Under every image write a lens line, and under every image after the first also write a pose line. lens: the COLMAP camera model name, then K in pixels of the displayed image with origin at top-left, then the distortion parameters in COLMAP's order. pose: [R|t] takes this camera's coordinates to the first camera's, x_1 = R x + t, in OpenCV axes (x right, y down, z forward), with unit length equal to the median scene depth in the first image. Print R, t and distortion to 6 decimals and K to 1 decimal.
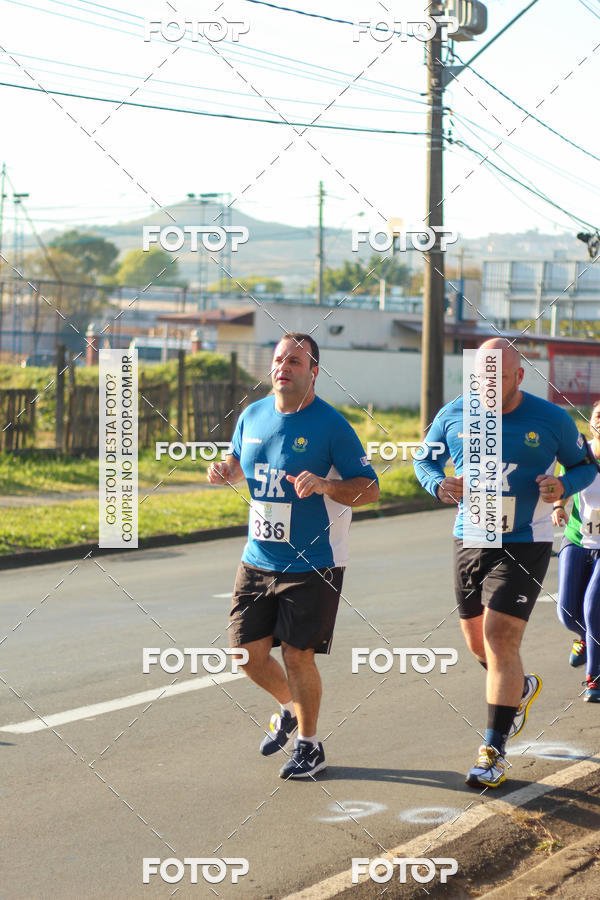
lens RADIAL K [[2107.6, 0, 301.1], [0, 2107.6, 442.1], [0, 0, 1]] dist [-0.121251, 0.000000]
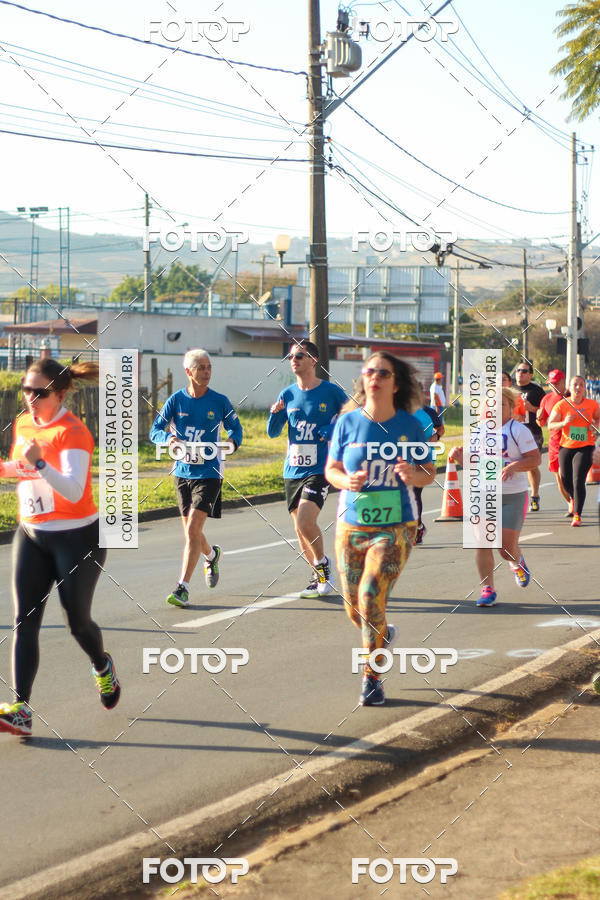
lens RADIAL K [[2107.6, 0, 284.3], [0, 2107.6, 453.6], [0, 0, 1]] dist [-0.121251, 0.000000]
pose [[0.995480, -0.021892, 0.092412, -0.060390], [0.021652, 0.999759, 0.003593, 0.006108], [-0.092469, -0.001576, 0.995714, -0.118740]]
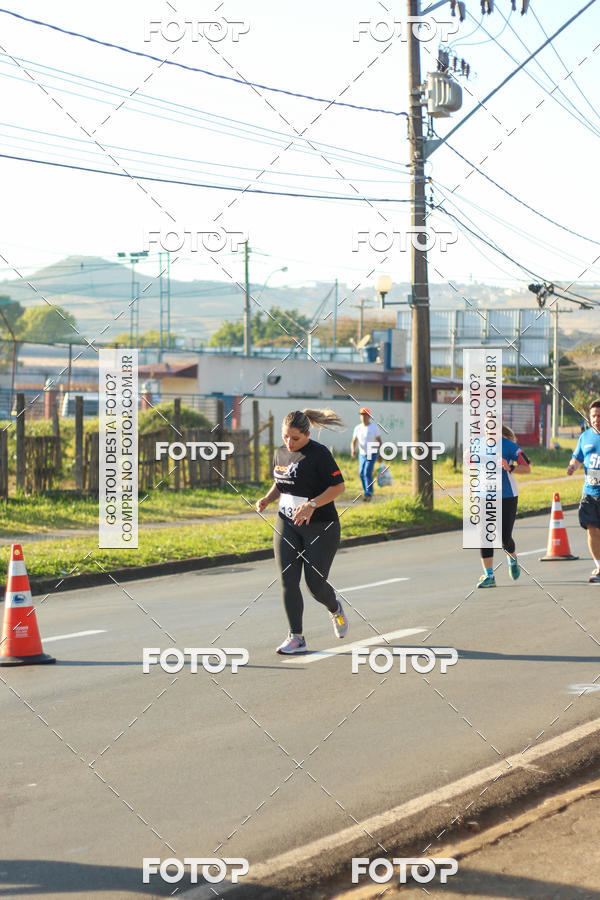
lens RADIAL K [[2107.6, 0, 282.3], [0, 2107.6, 450.1], [0, 0, 1]] dist [-0.121251, 0.000000]
pose [[0.998671, -0.024523, 0.045326, -0.062319], [0.025476, 0.999463, -0.020584, 0.008126], [-0.044797, 0.021712, 0.998760, -0.116332]]
